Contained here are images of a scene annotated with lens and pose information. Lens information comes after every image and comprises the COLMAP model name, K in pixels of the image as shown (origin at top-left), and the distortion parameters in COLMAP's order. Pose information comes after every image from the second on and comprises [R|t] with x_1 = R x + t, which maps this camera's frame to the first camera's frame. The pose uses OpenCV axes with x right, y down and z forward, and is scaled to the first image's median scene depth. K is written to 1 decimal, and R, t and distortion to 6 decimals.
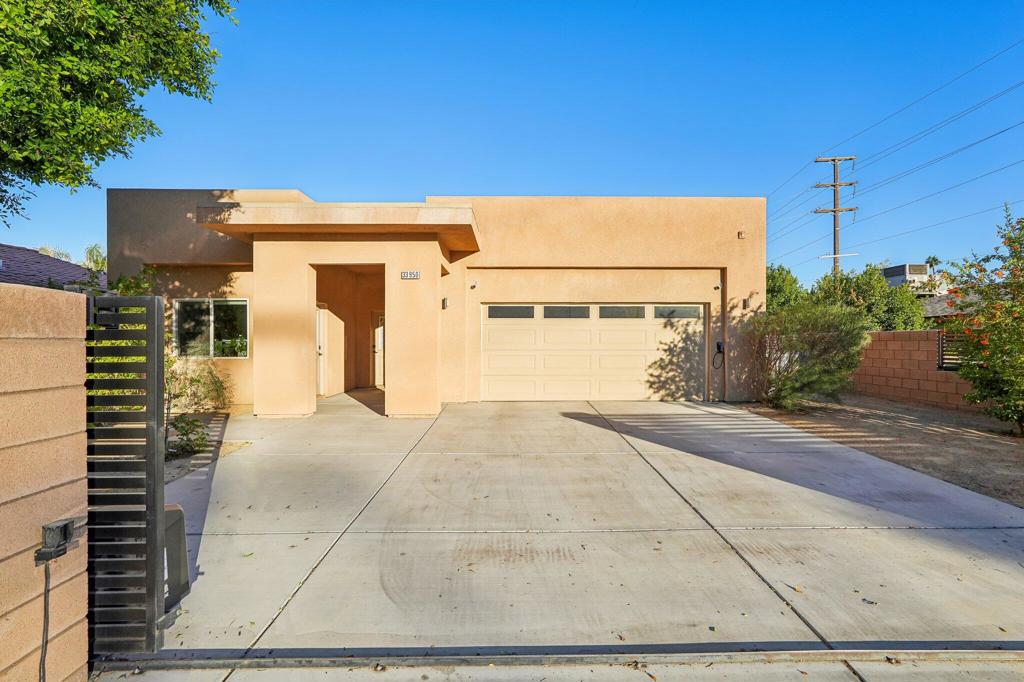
lens RADIAL K [[464.0, 0, 515.0], [0, 464.0, 340.0], [0, 0, 1]] dist [-0.001507, 0.001204]
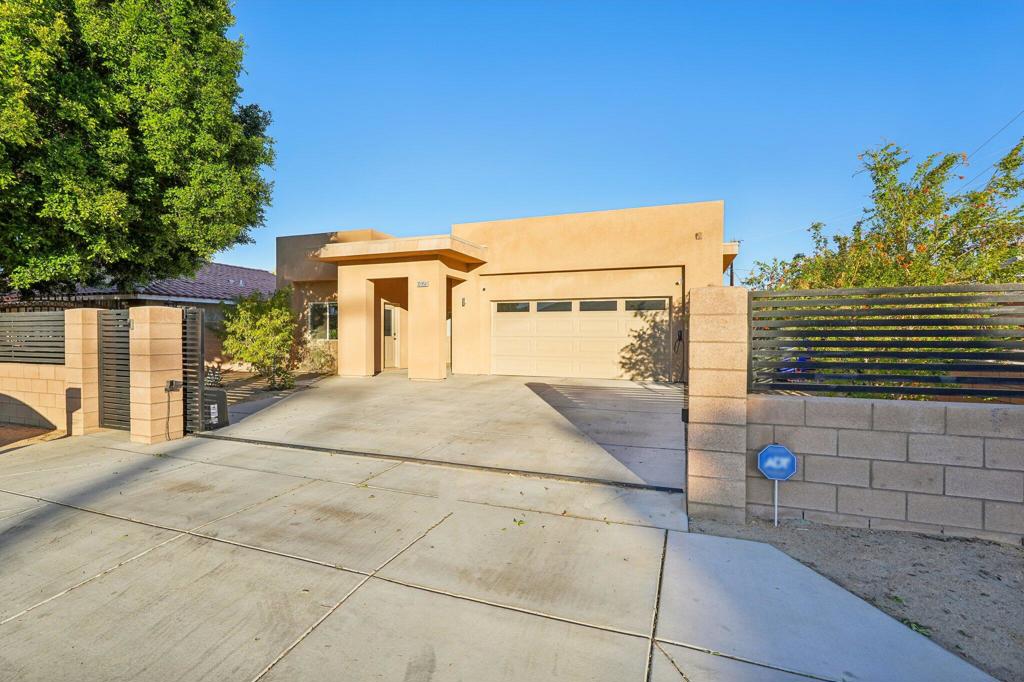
lens RADIAL K [[464.0, 0, 515.0], [0, 464.0, 340.0], [0, 0, 1]] dist [-0.001507, 0.001204]
pose [[0.934985, 0.006057, -0.354635, 0.462252], [-0.000157, 0.999861, 0.016662, 0.010692], [0.354687, -0.015523, 0.934856, -0.226030]]
